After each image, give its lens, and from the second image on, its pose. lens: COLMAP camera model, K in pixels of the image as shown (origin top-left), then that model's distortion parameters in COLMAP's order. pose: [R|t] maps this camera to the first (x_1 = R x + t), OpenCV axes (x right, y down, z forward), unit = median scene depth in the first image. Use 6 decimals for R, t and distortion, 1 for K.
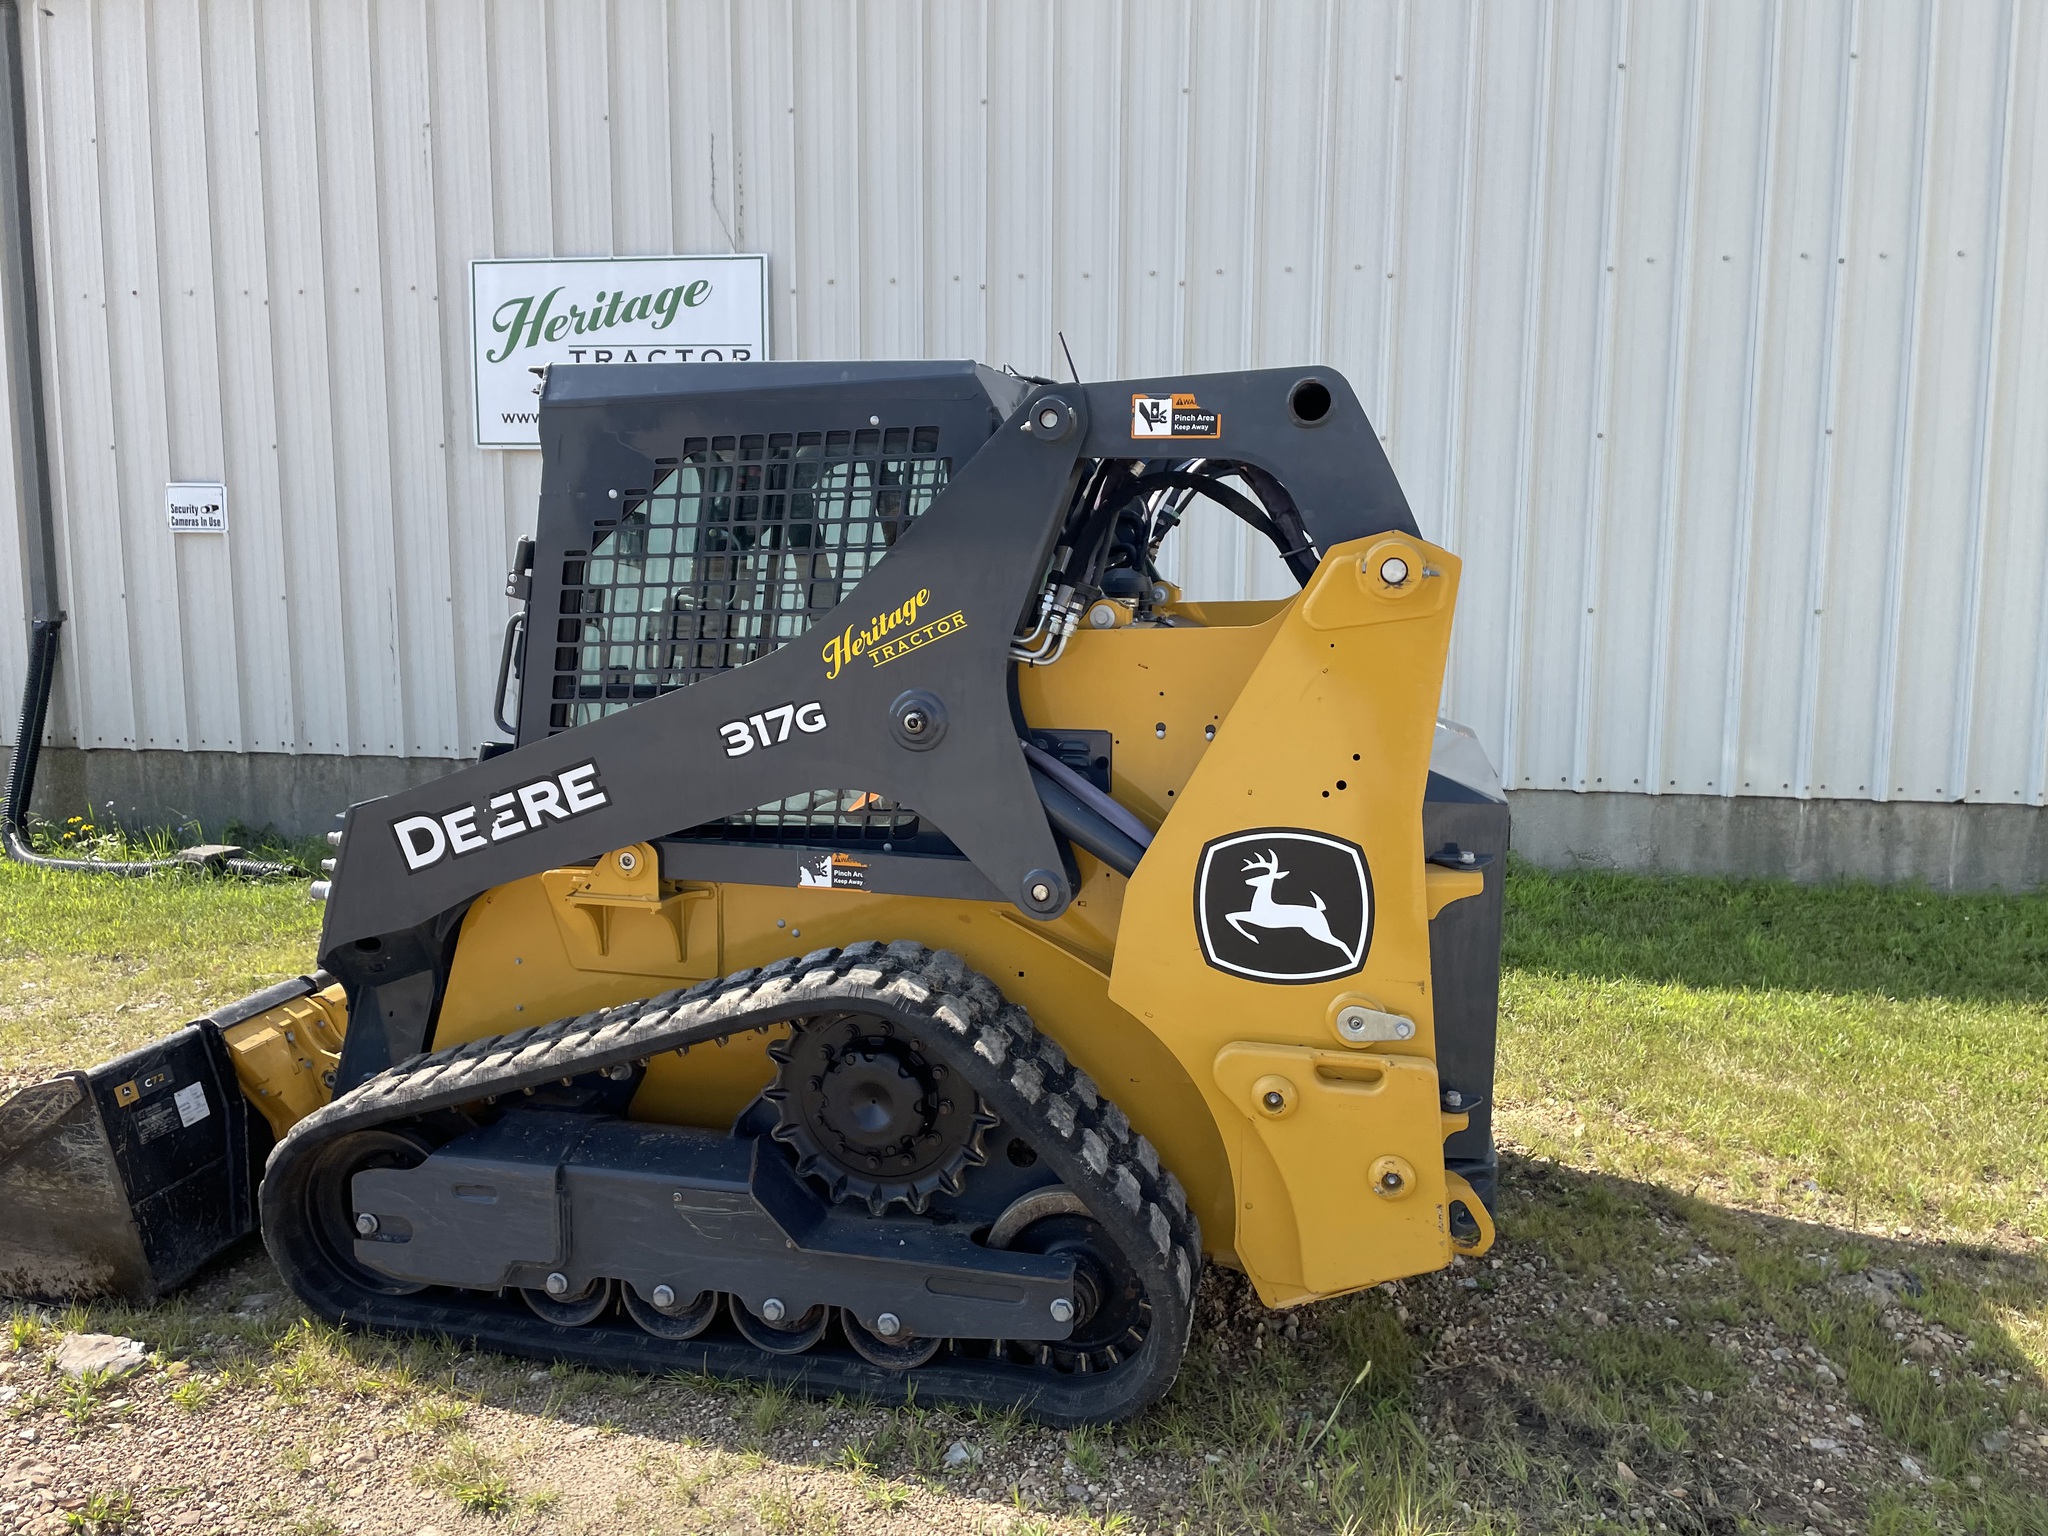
lens RADIAL K [[1546.4, 0, 1000.8], [0, 1546.4, 731.3], [0, 0, 1]] dist [0.094841, -0.126245]
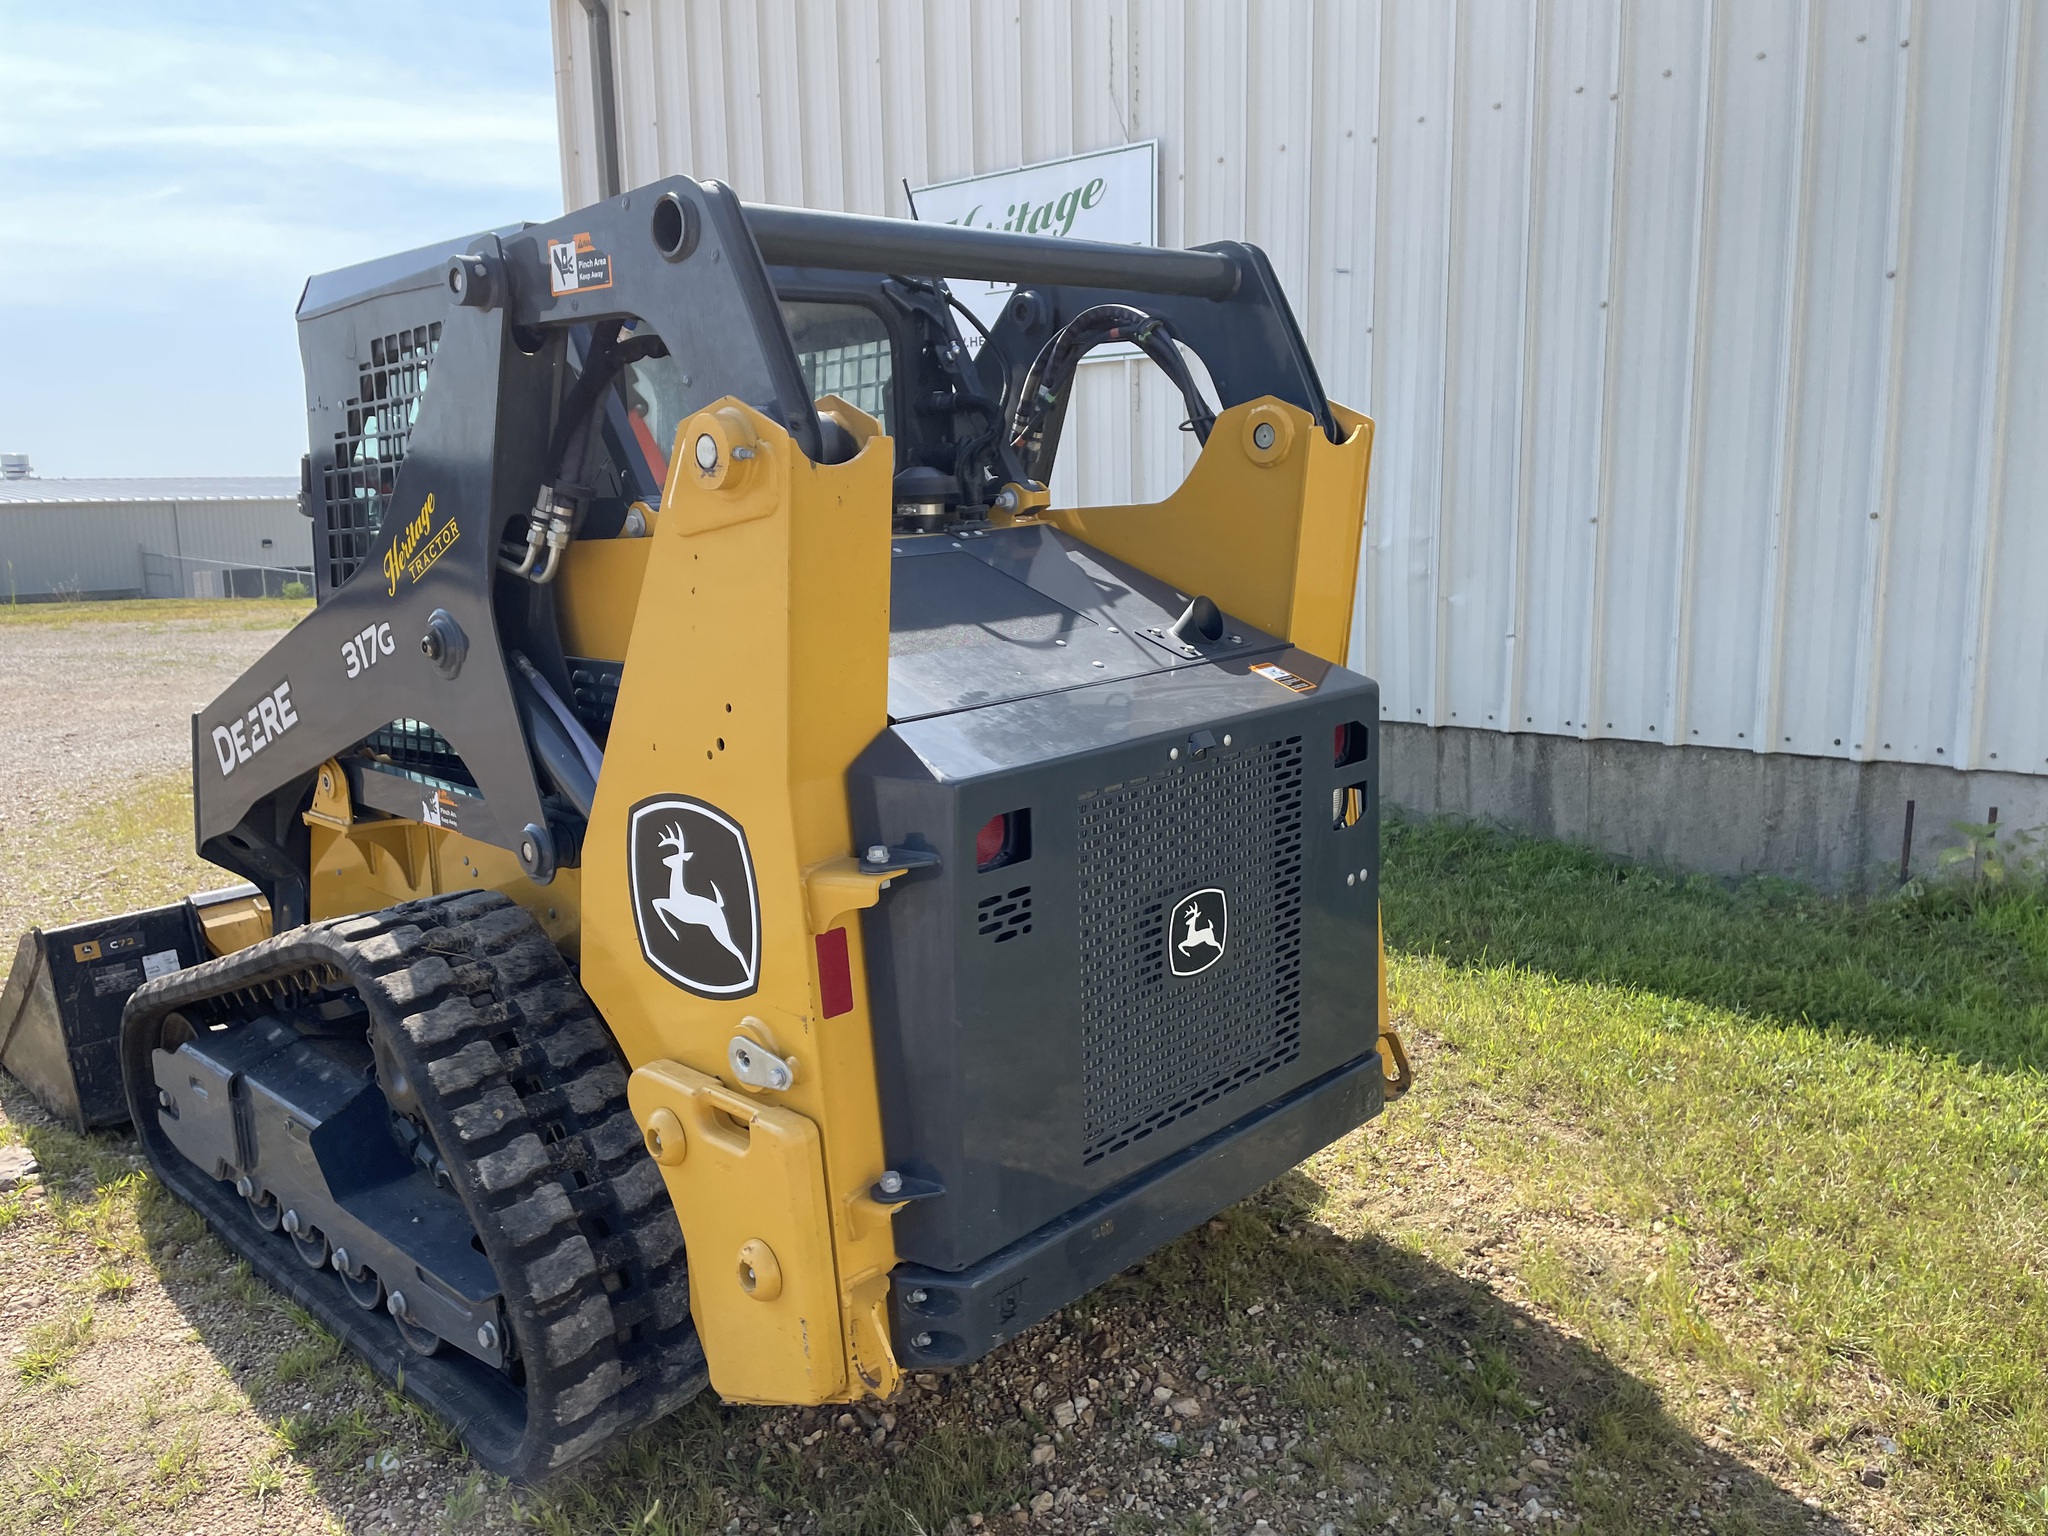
lens RADIAL K [[1546.4, 0, 1002.1], [0, 1546.4, 745.9], [0, 0, 1]] dist [0.094841, -0.126245]
pose [[0.854549, 0.057163, -0.516215, 0.631662], [-0.029588, 0.997669, 0.061496, -0.012764], [0.518527, -0.037278, 0.854248, 0.375275]]
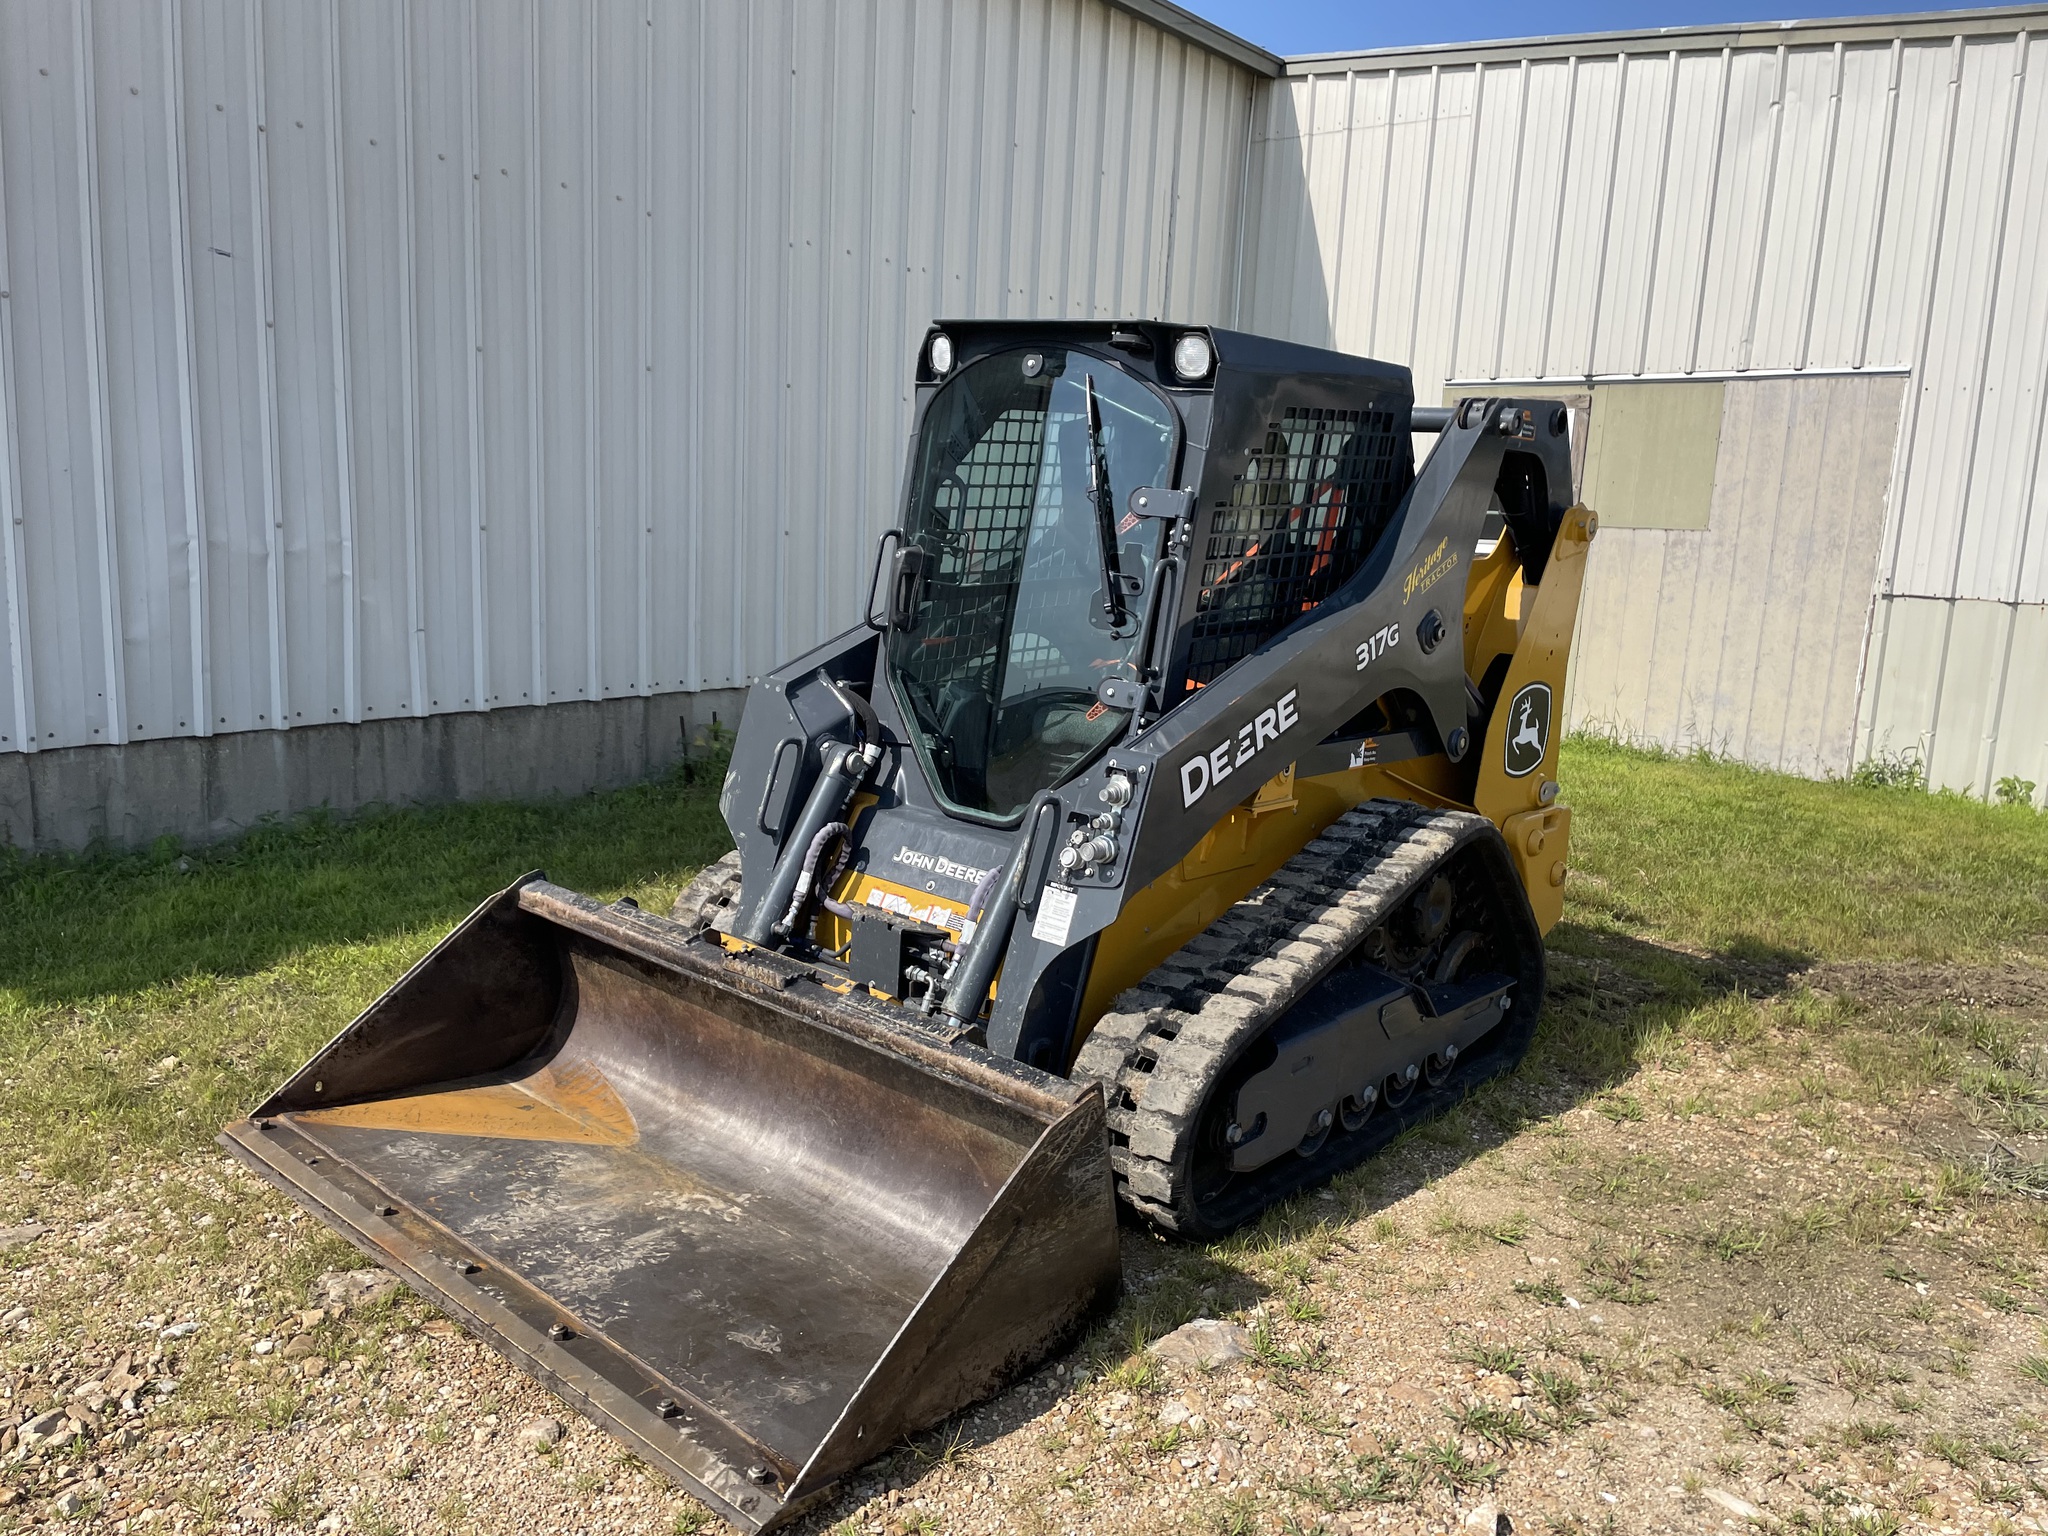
lens RADIAL K [[1546.4, 0, 1001.0], [0, 1546.4, 771.9], [0, 0, 1]] dist [0.094841, -0.126245]
pose [[0.469603, -0.138555, 0.871938, -1.368201], [0.060863, 0.990340, 0.124590, -0.074611], [-0.880777, -0.005439, 0.473500, 0.630222]]
